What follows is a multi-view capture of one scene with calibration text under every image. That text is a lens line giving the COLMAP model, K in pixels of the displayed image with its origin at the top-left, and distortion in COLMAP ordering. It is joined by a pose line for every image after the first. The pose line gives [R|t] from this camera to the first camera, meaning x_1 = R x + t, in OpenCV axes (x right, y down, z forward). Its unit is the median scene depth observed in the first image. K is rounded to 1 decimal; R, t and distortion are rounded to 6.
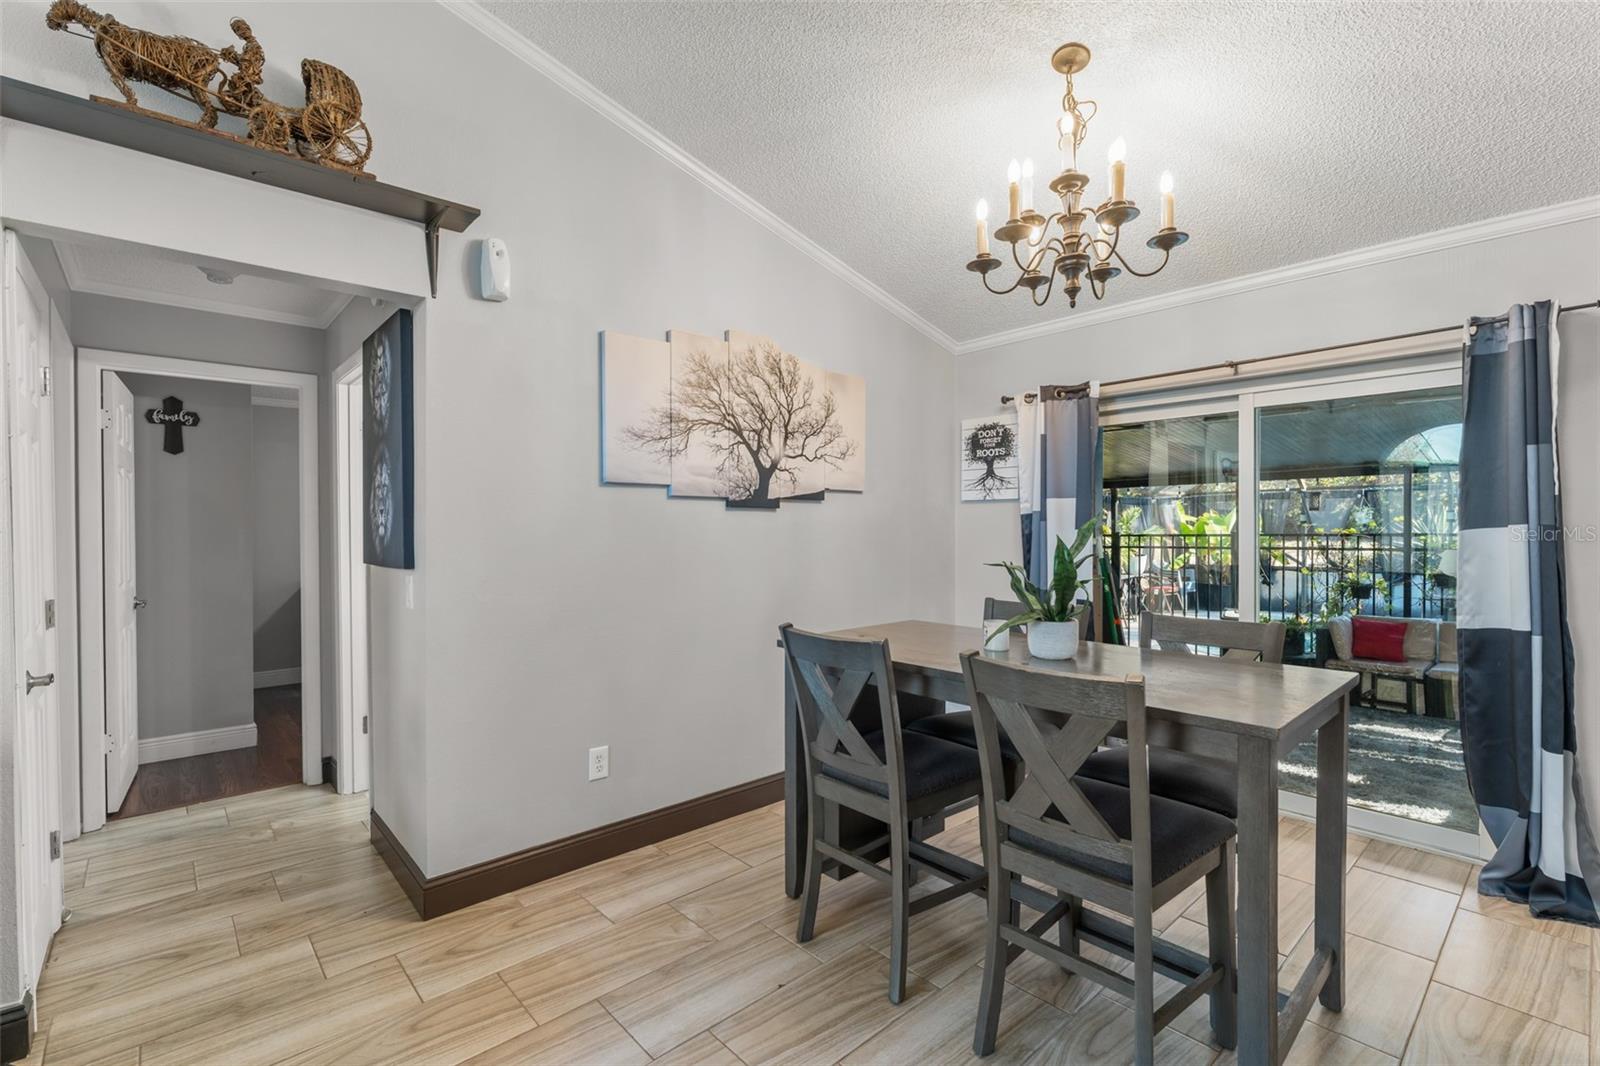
lens RADIAL K [[722.2, 0, 800.0], [0, 722.2, 533.0], [0, 0, 1]] dist [-0.004122, -0.000016]
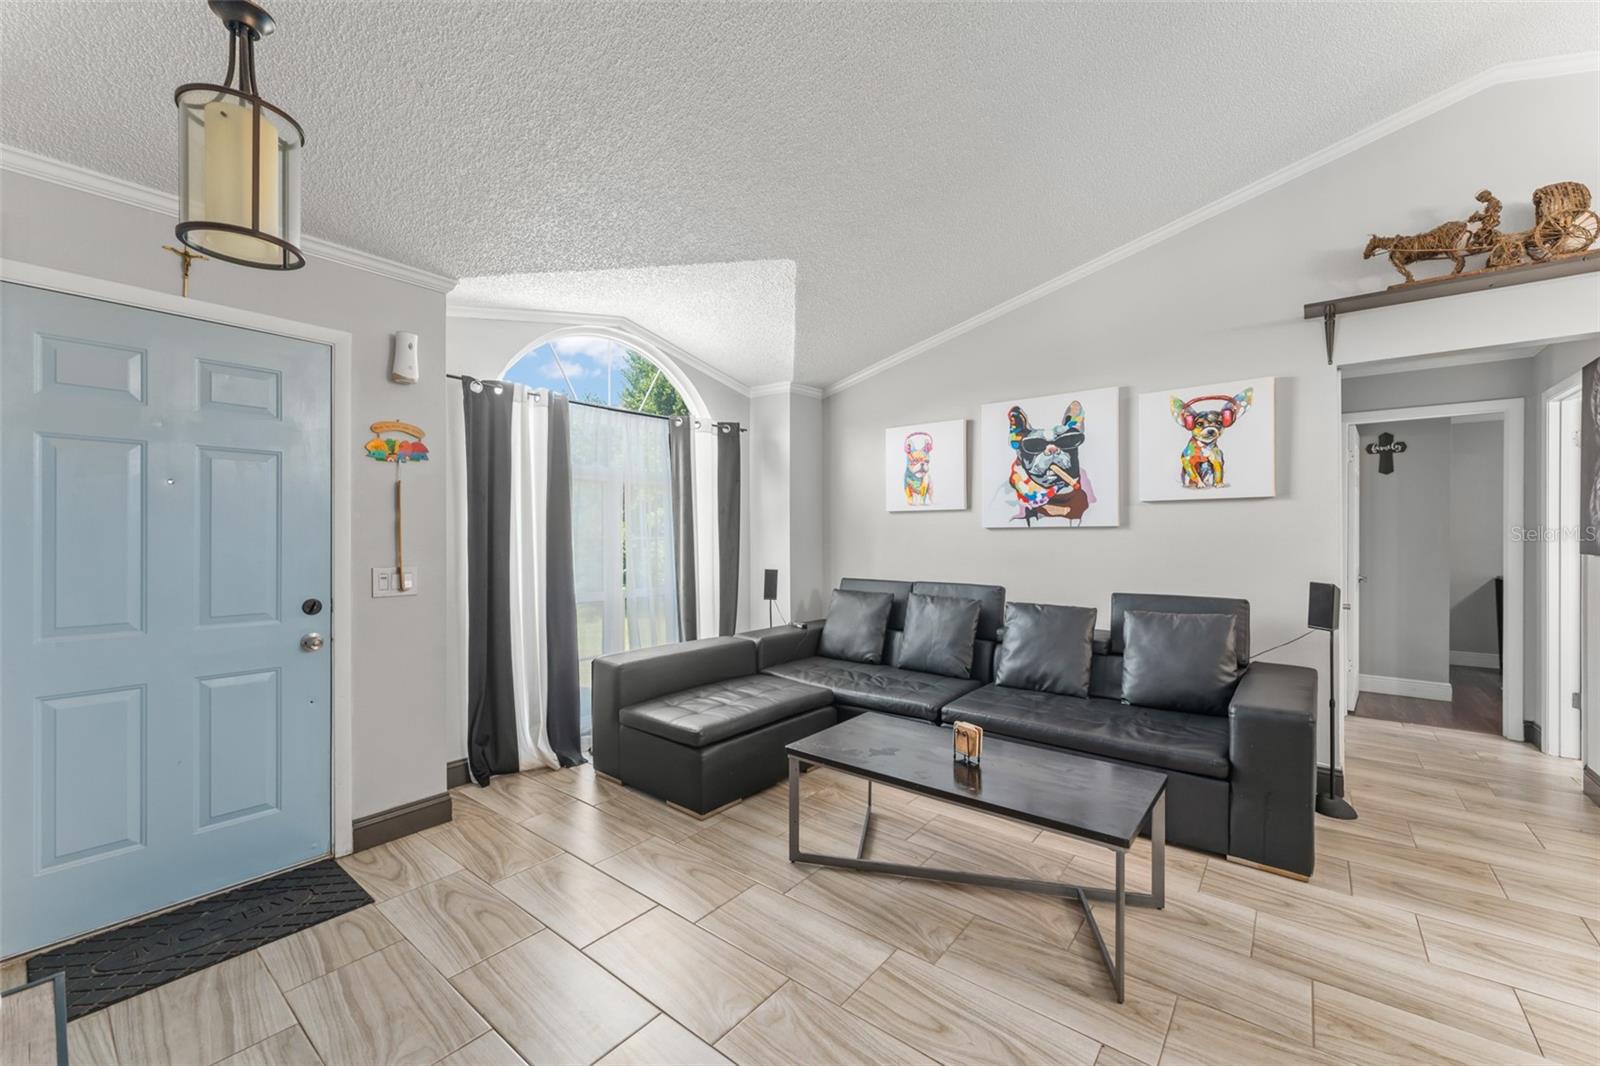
lens RADIAL K [[635.1, 0, 795.0], [0, 635.1, 538.5], [0, 0, 1]] dist [-0.000657, -0.000052]
pose [[0.155211, 0.009285, -0.987838, 0.197256], [-0.007251, 0.999940, 0.008260, 0.015073], [0.987855, 0.005881, 0.155269, -0.384237]]
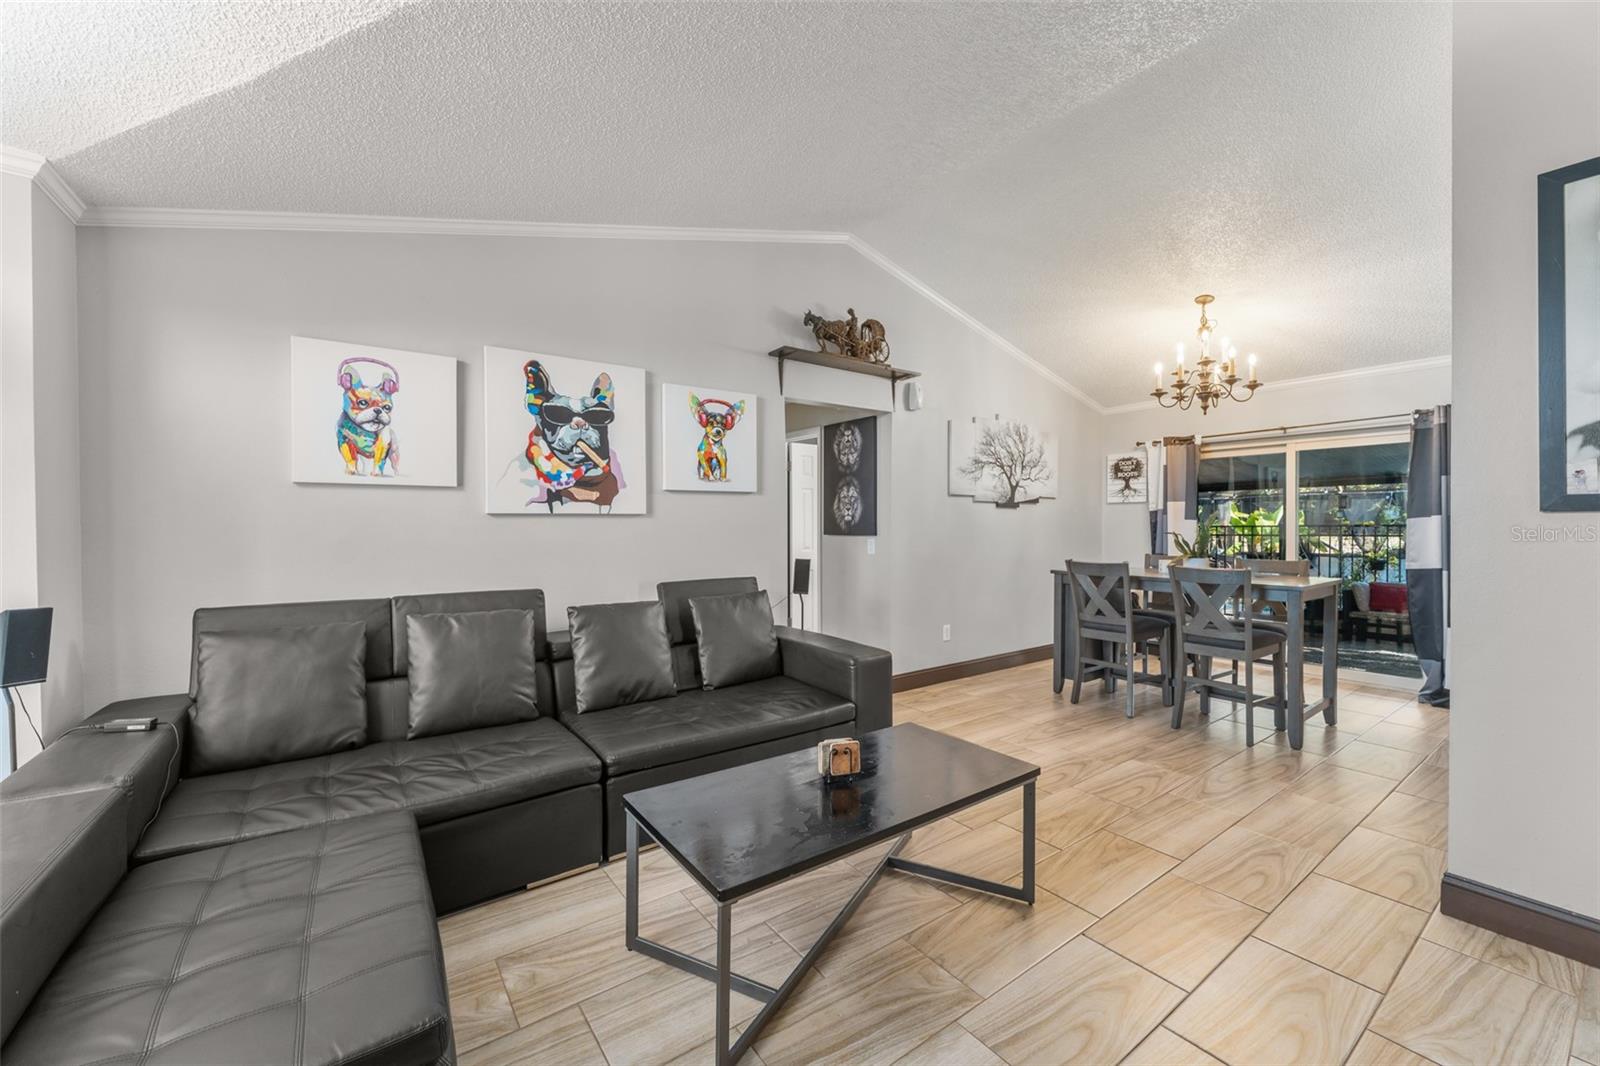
lens RADIAL K [[633.2, 0, 801.9], [0, 633.2, 529.9], [0, 0, 1]] dist [0.000474, -0.000105]
pose [[0.994698, 0.002945, -0.102798, -0.423899], [-0.002781, 0.999995, 0.001738, 0.022483], [0.102803, -0.001443, 0.994701, -0.685161]]
